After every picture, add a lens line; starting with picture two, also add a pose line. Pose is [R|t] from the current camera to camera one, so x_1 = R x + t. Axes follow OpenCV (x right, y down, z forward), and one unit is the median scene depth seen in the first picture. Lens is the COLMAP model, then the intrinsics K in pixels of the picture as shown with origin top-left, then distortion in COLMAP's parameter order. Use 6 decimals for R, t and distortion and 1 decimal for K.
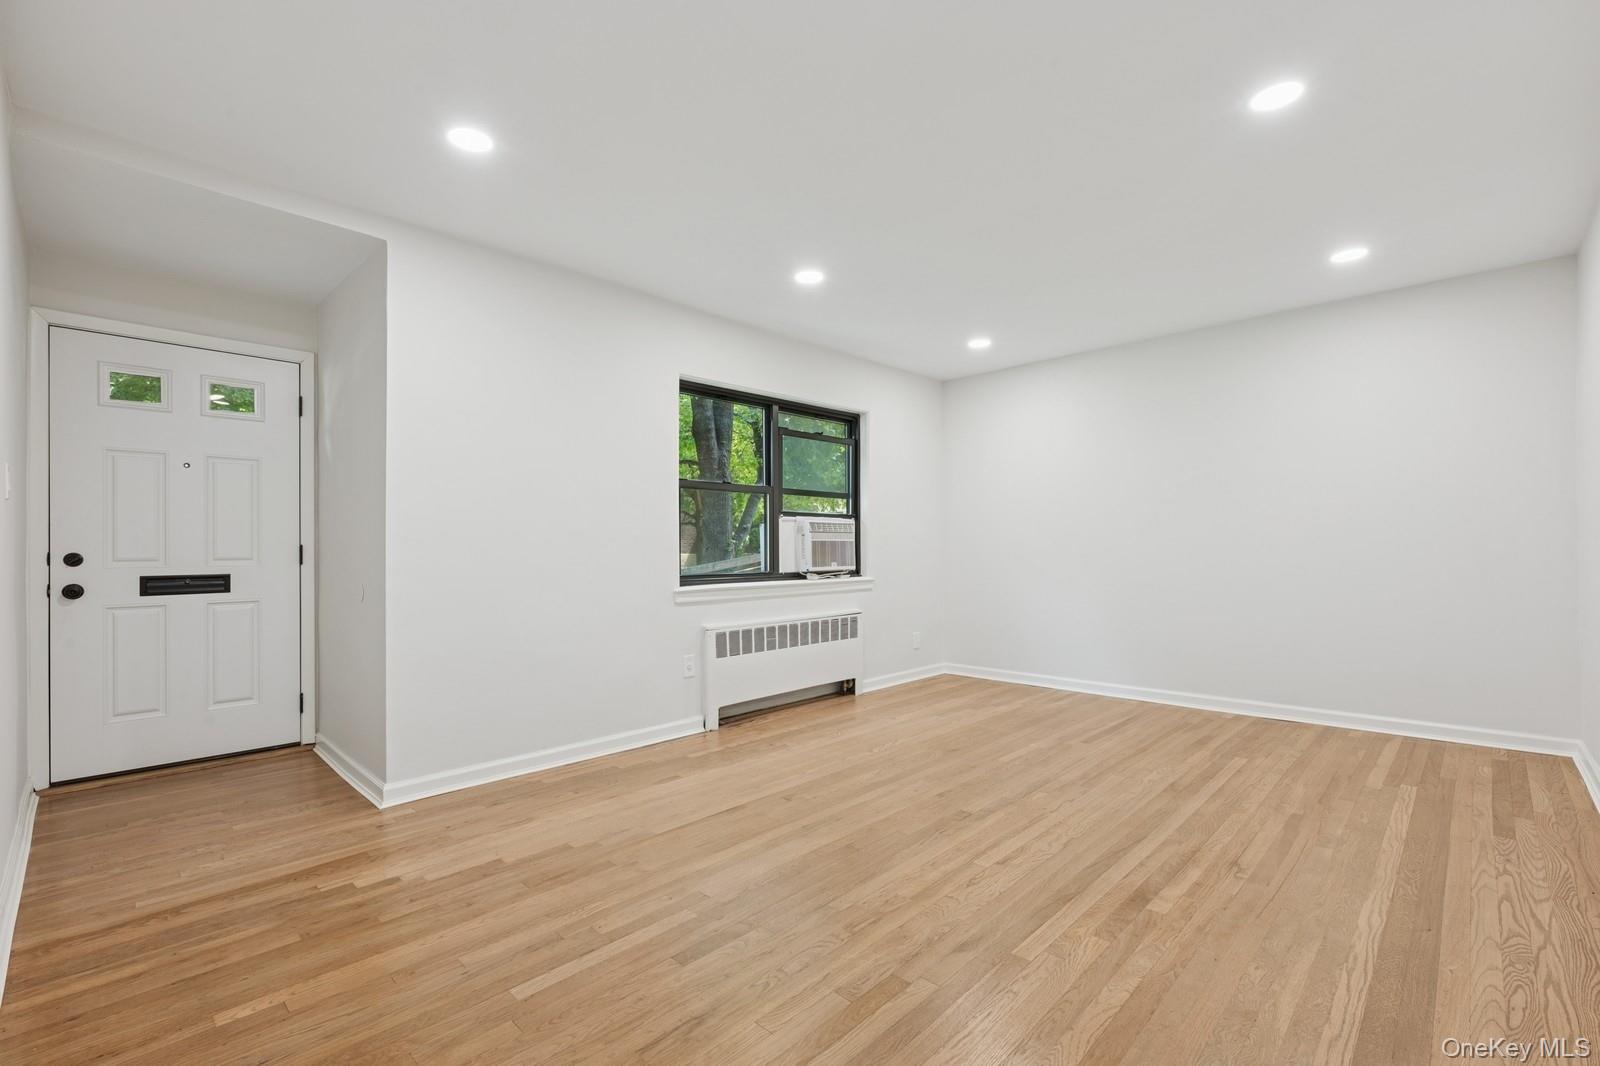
lens RADIAL K [[703.4, 0, 800.0], [0, 703.4, 533.0], [0, 0, 1]] dist [-0.001308, -0.000706]
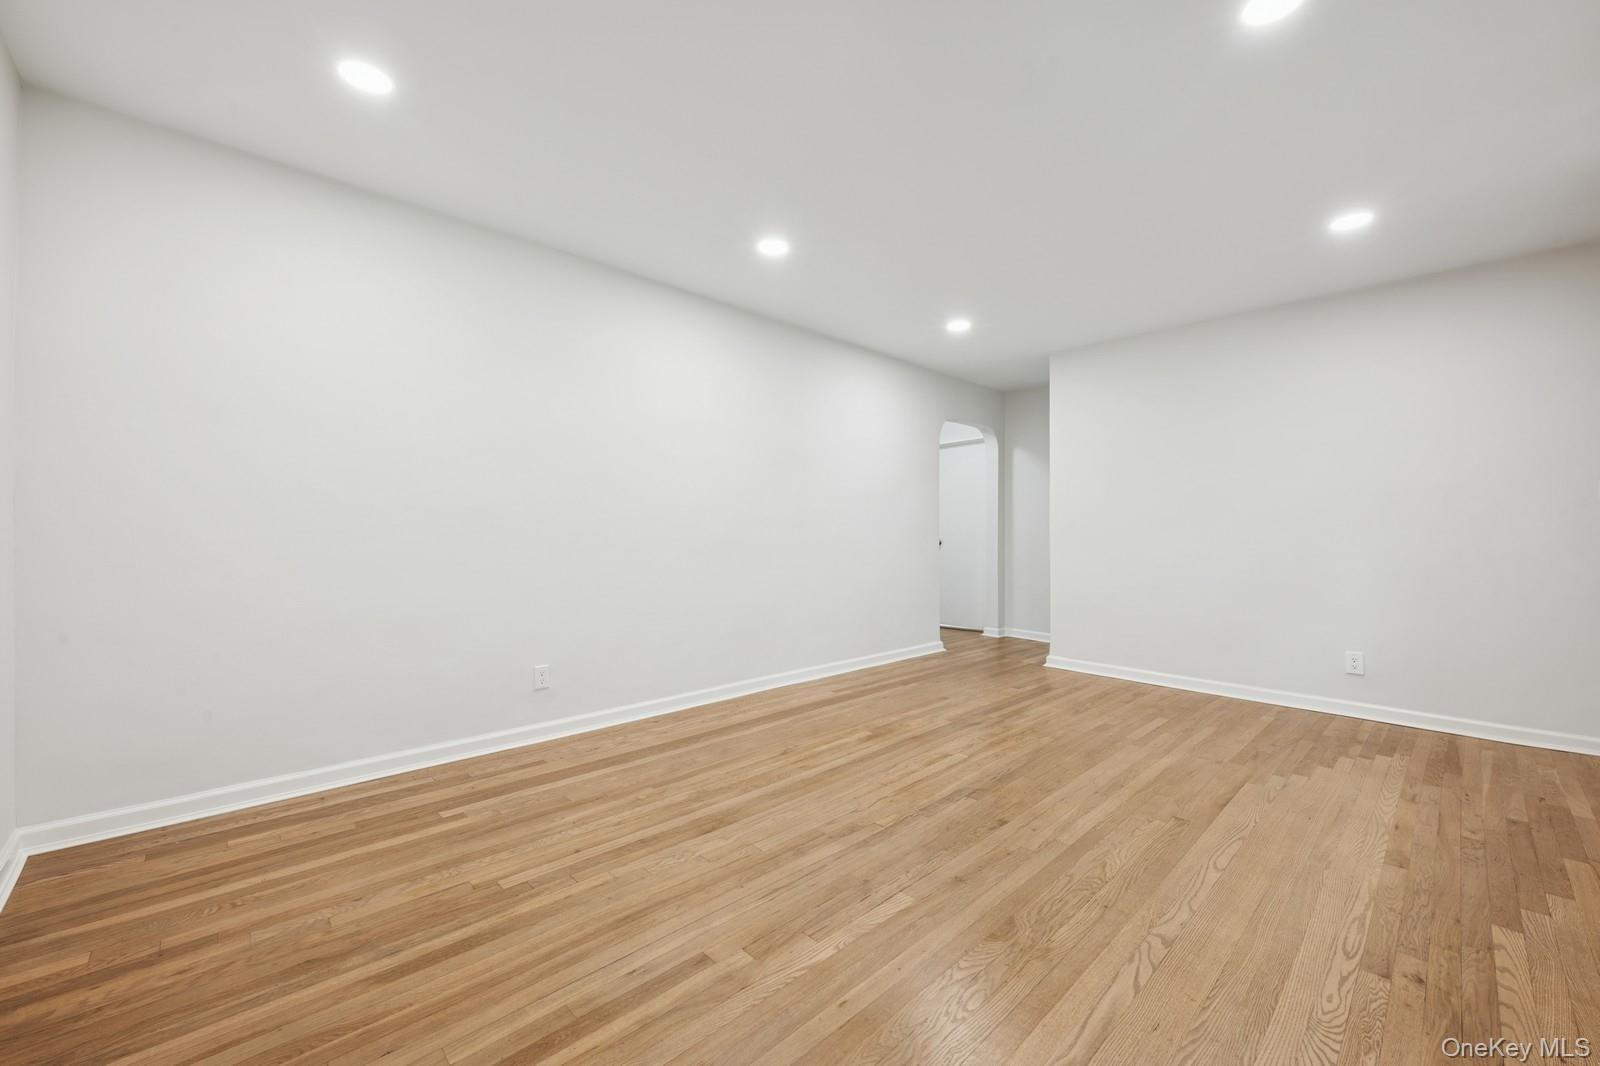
lens RADIAL K [[635.8, 0, 805.9], [0, 635.8, 532.1], [0, 0, 1]] dist [-0.001560, -0.000446]
pose [[-0.999446, 0.003270, 0.033107, 0.408559], [0.002461, 0.999698, -0.024460, 0.040372], [-0.033177, -0.024365, -0.999152, 1.774582]]
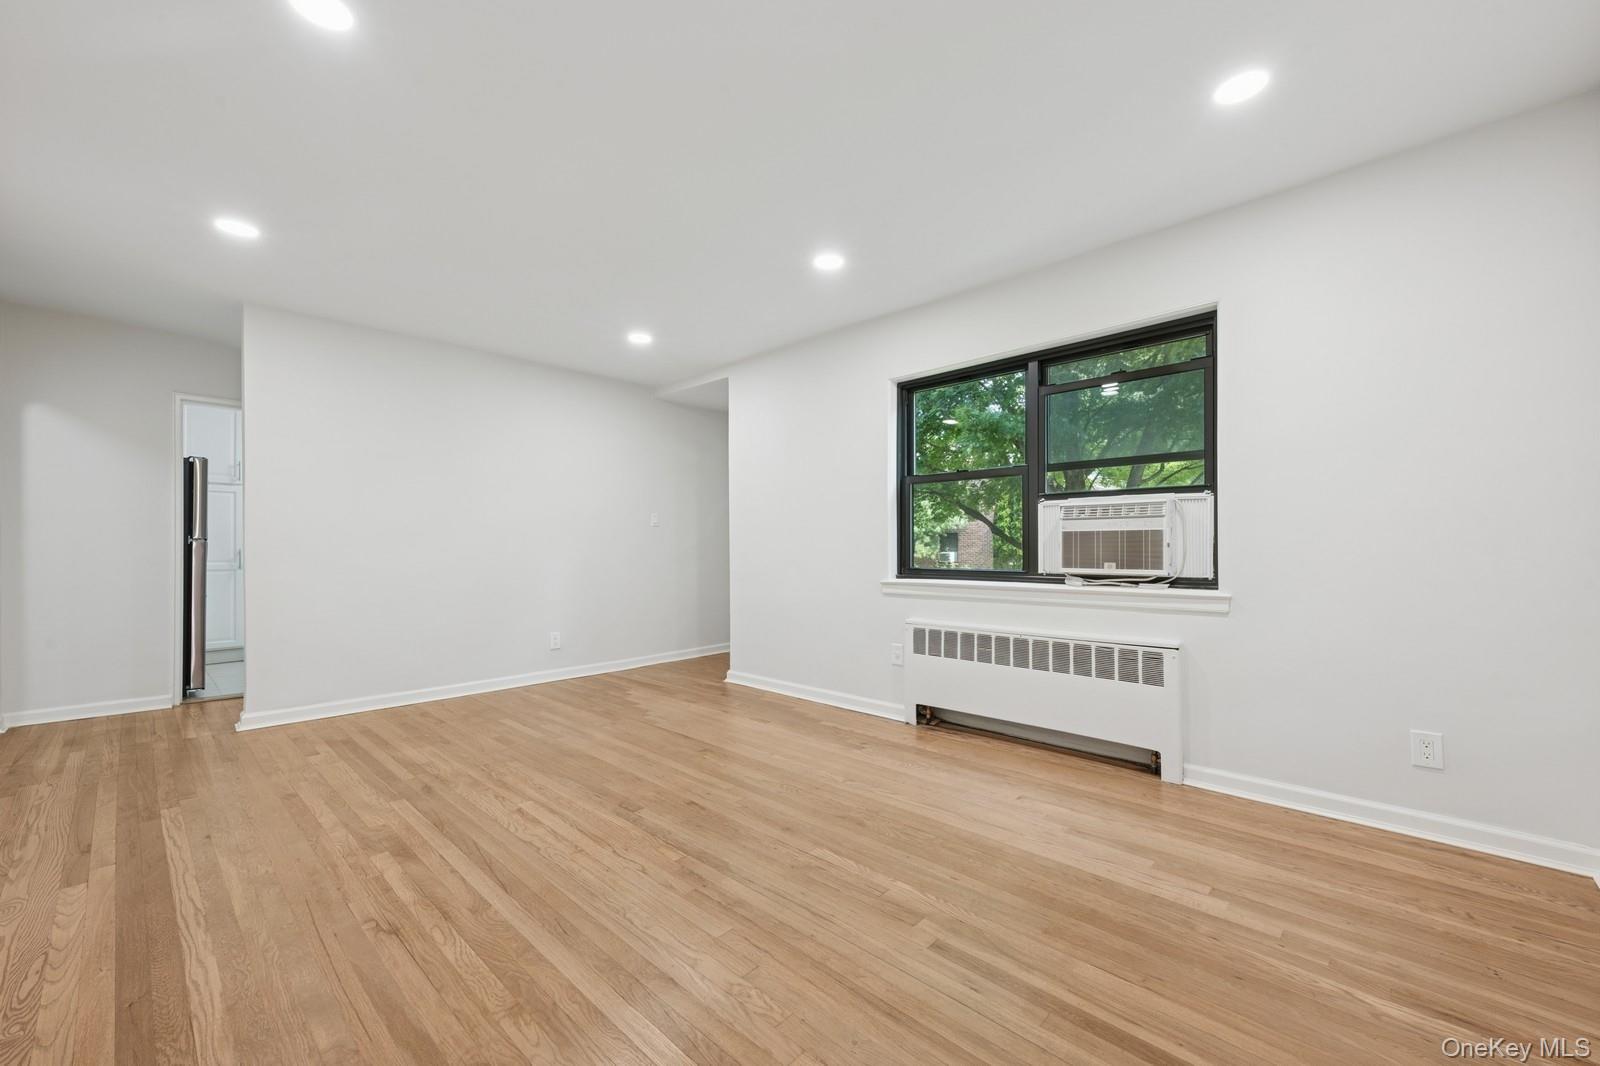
lens RADIAL K [[632.2, 0, 800.0], [0, 632.2, 533.0], [0, 0, 1]] dist [0.003780, 0.000182]
pose [[0.014898, -0.013140, -0.999803, 1.058219], [0.026691, 0.999563, -0.012739, 0.021461], [0.999533, -0.026496, 0.015242, 1.137654]]
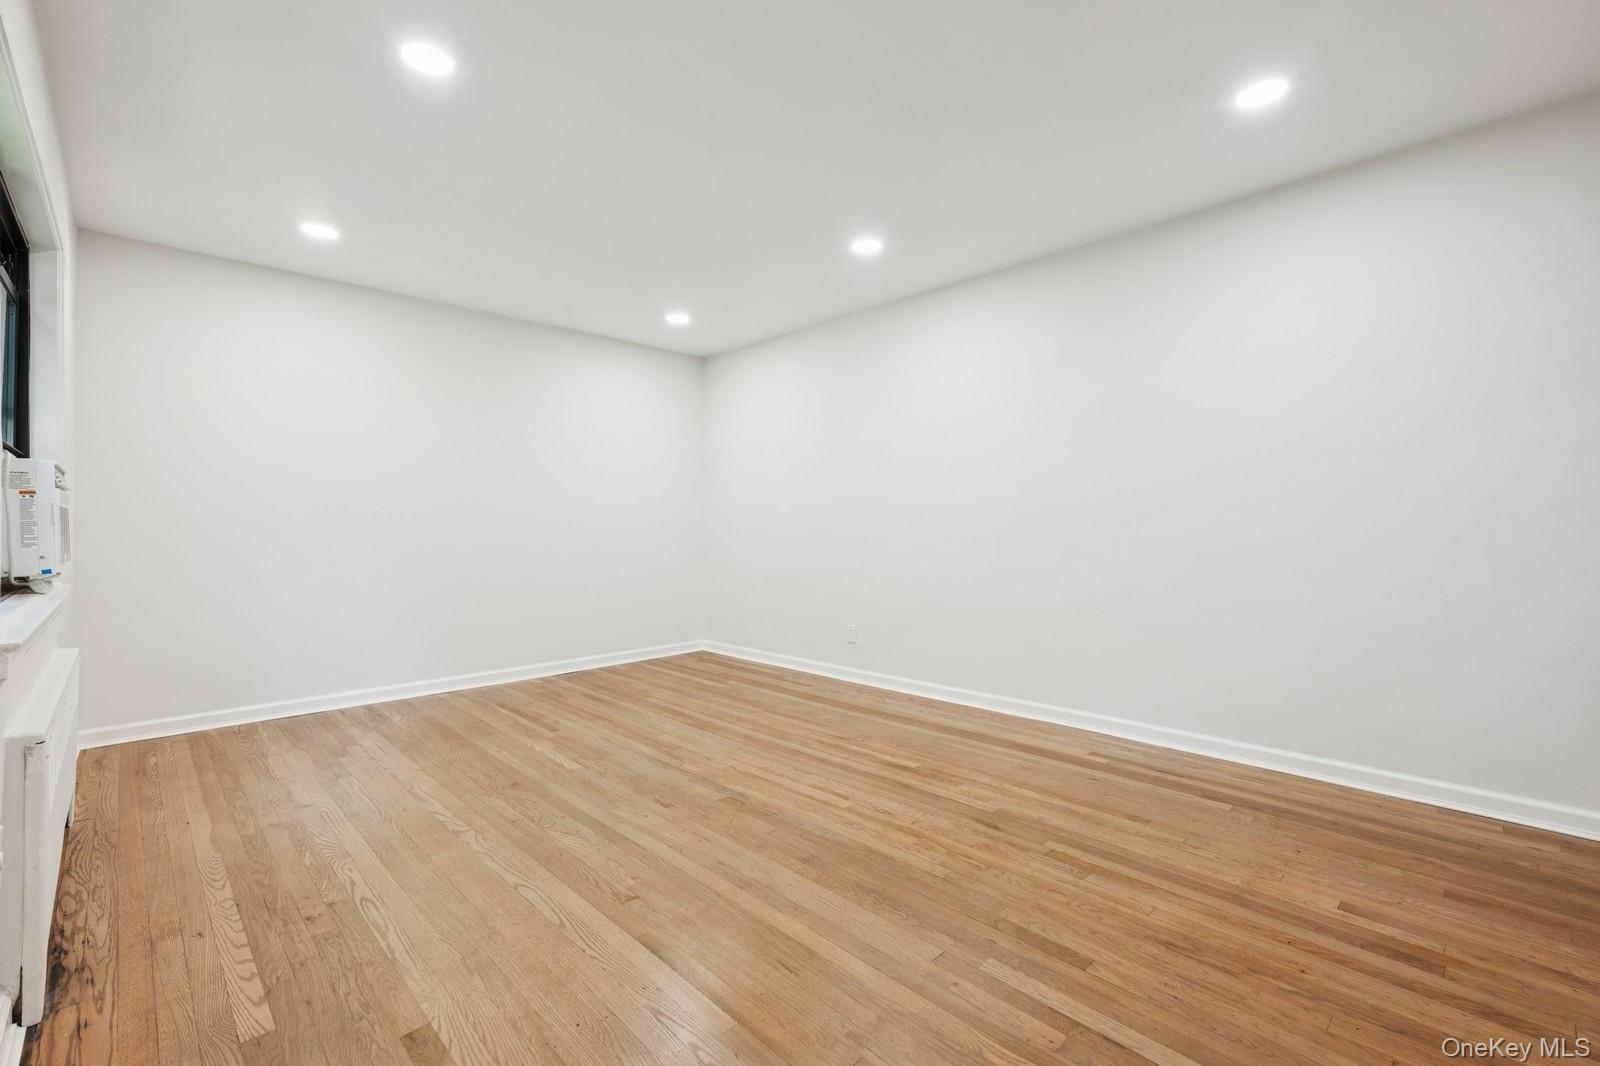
lens RADIAL K [[691.7, 0, 800.0], [0, 691.7, 533.0], [0, 0, 1]] dist [0.010657, 0.000557]
pose [[0.030194, -0.001574, 0.999543, -0.654255], [-0.020063, 0.999796, 0.002181, 0.027960], [-0.999343, -0.020119, 0.030156, 0.811647]]
